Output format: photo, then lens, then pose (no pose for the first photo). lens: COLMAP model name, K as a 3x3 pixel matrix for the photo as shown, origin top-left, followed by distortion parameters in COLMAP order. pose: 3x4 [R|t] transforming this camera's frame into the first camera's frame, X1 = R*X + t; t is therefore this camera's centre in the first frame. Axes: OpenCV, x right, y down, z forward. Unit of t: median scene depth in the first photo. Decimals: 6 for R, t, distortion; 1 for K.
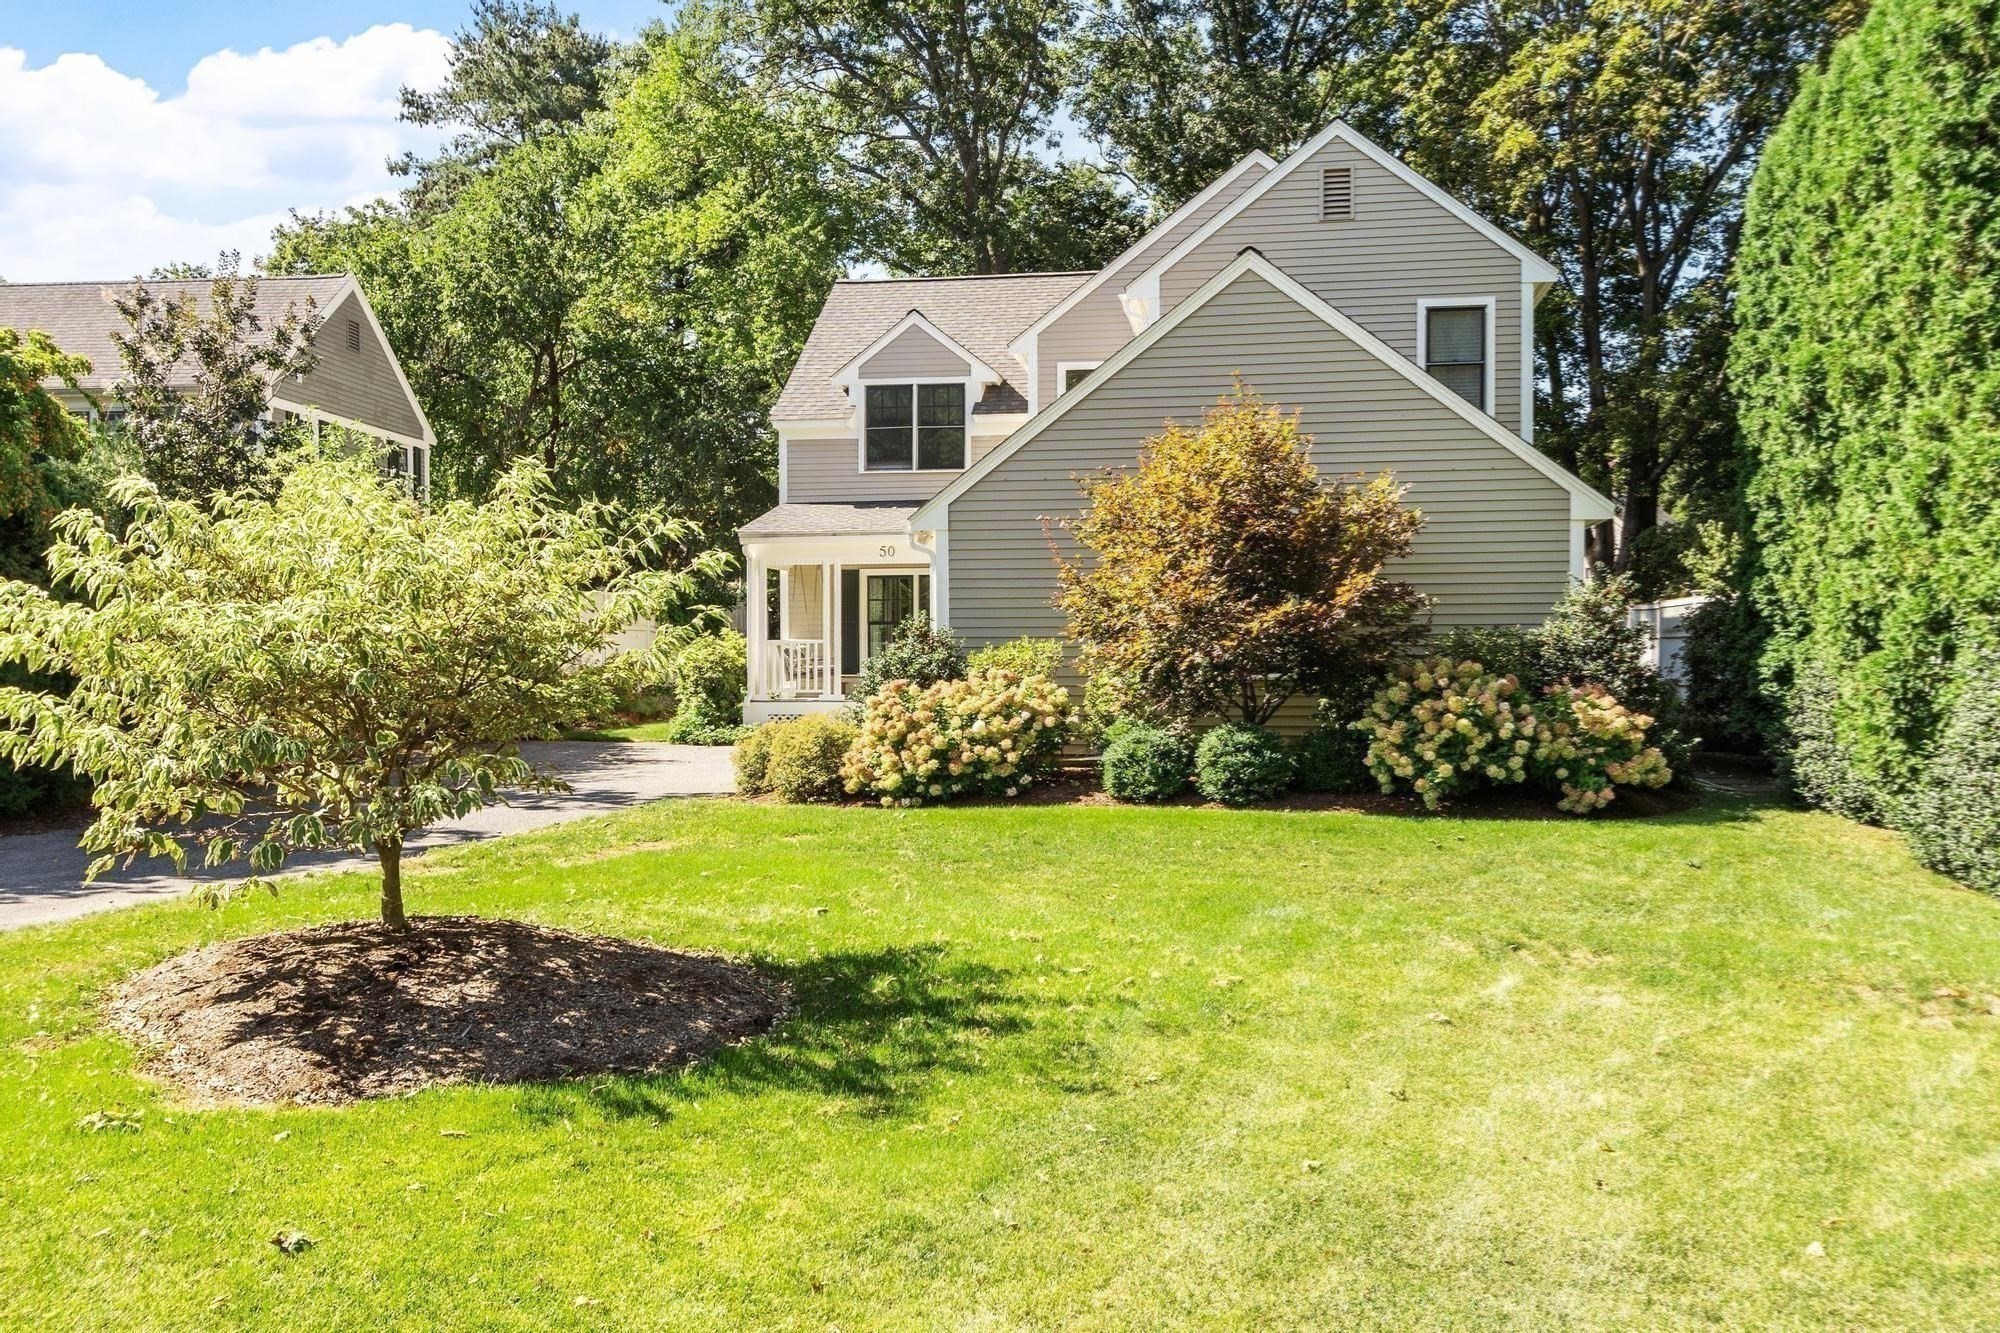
lens RADIAL K [[1613.4, 0, 999.5], [0, 1613.4, 662.1], [0, 0, 1]] dist [-0.003688, -0.000643]
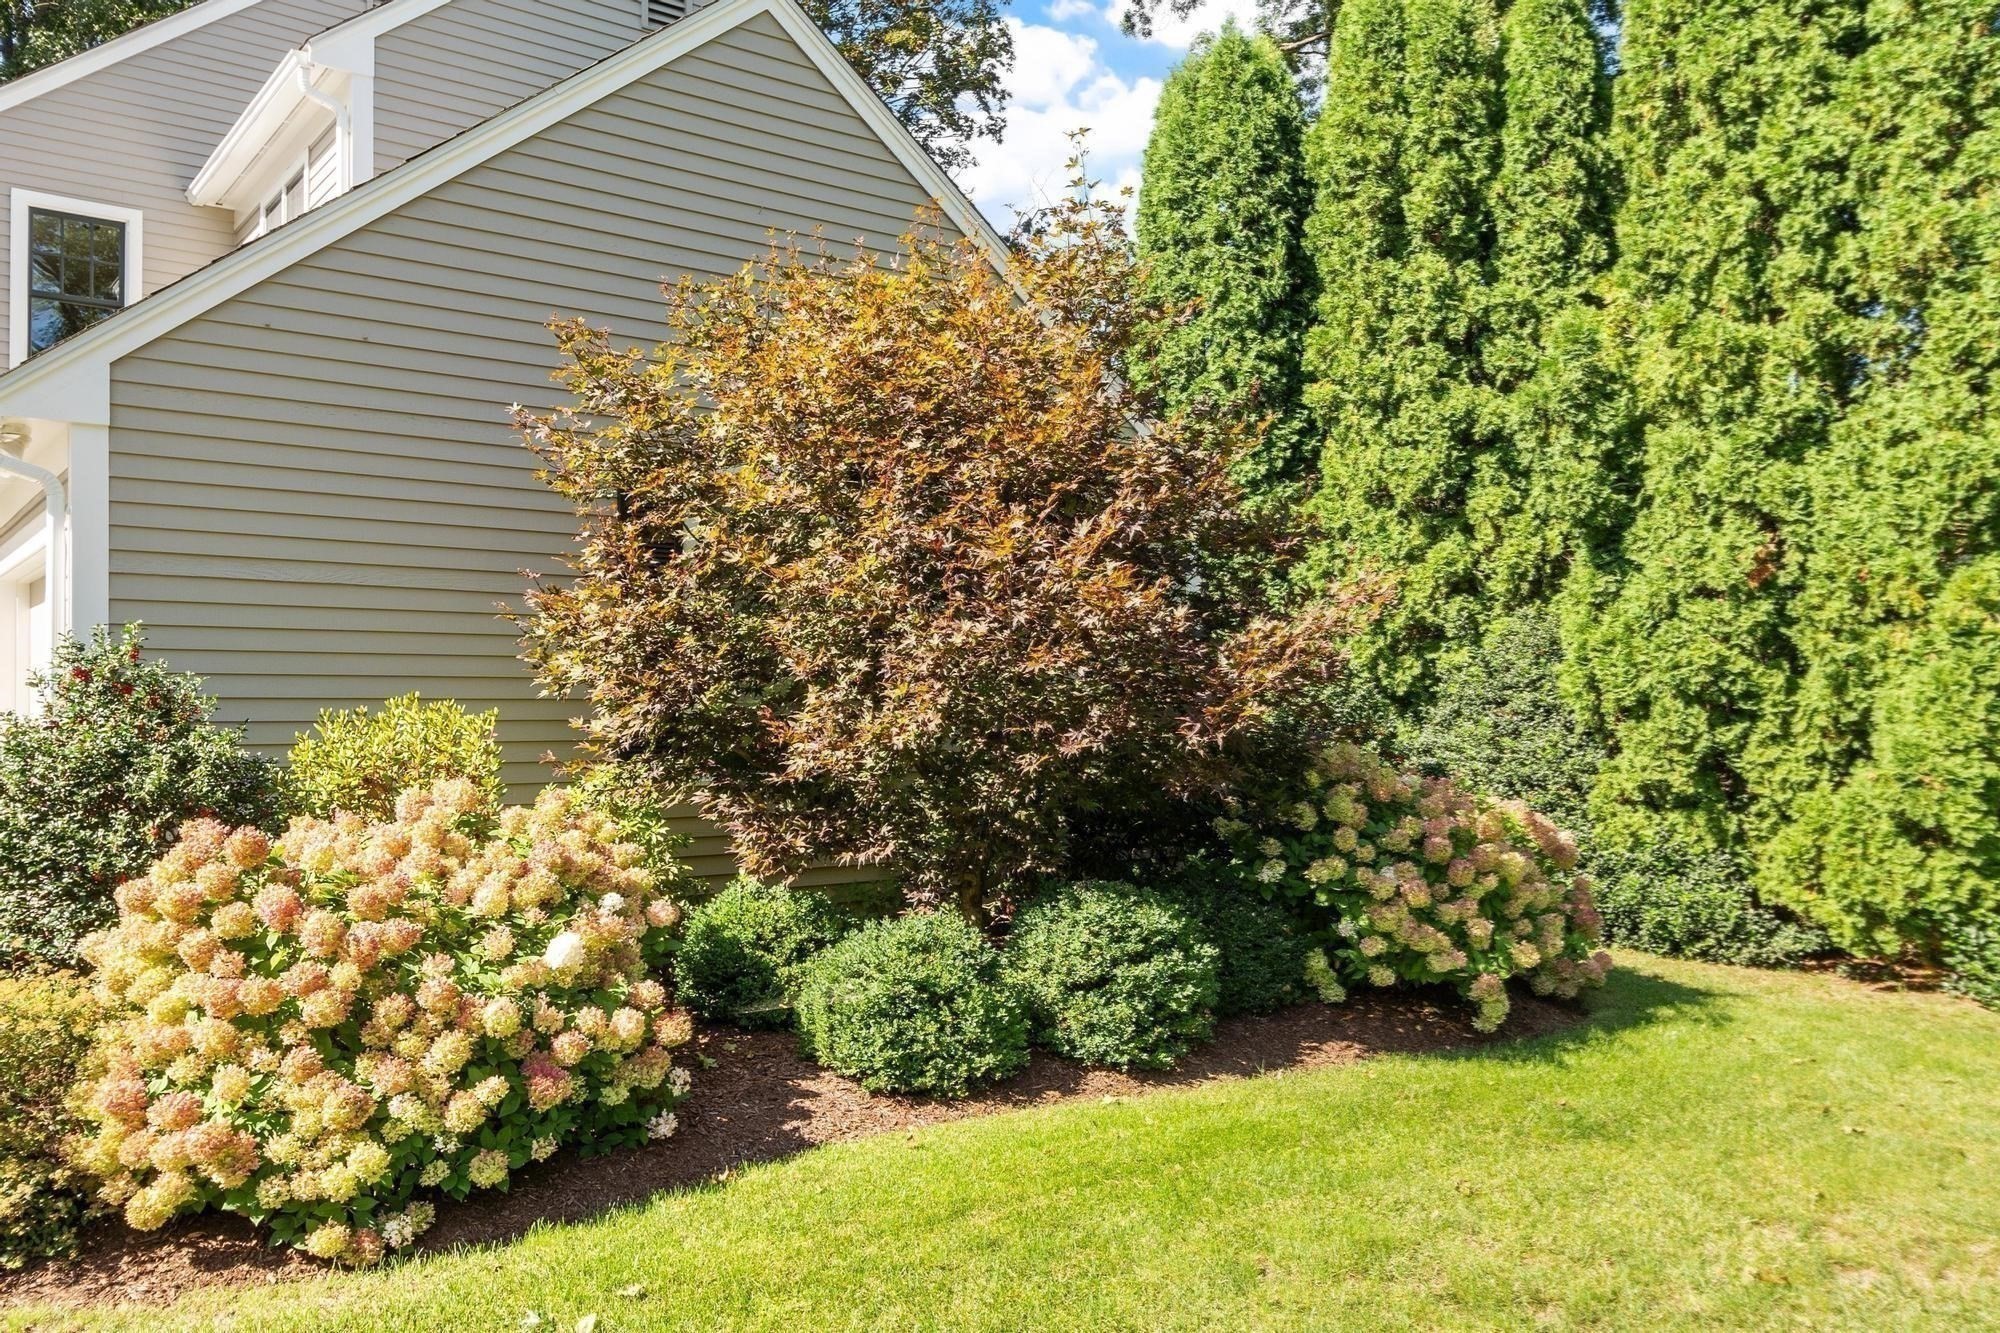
lens RADIAL K [[1574.7, 0, 999.4], [0, 1574.7, 673.3], [0, 0, 1]] dist [0.010973, 0.000750]
pose [[0.696960, 0.018671, 0.716867, -0.195479], [0.011376, 0.999247, -0.037086, -0.006547], [-0.717020, 0.034002, 0.696223, 0.703146]]
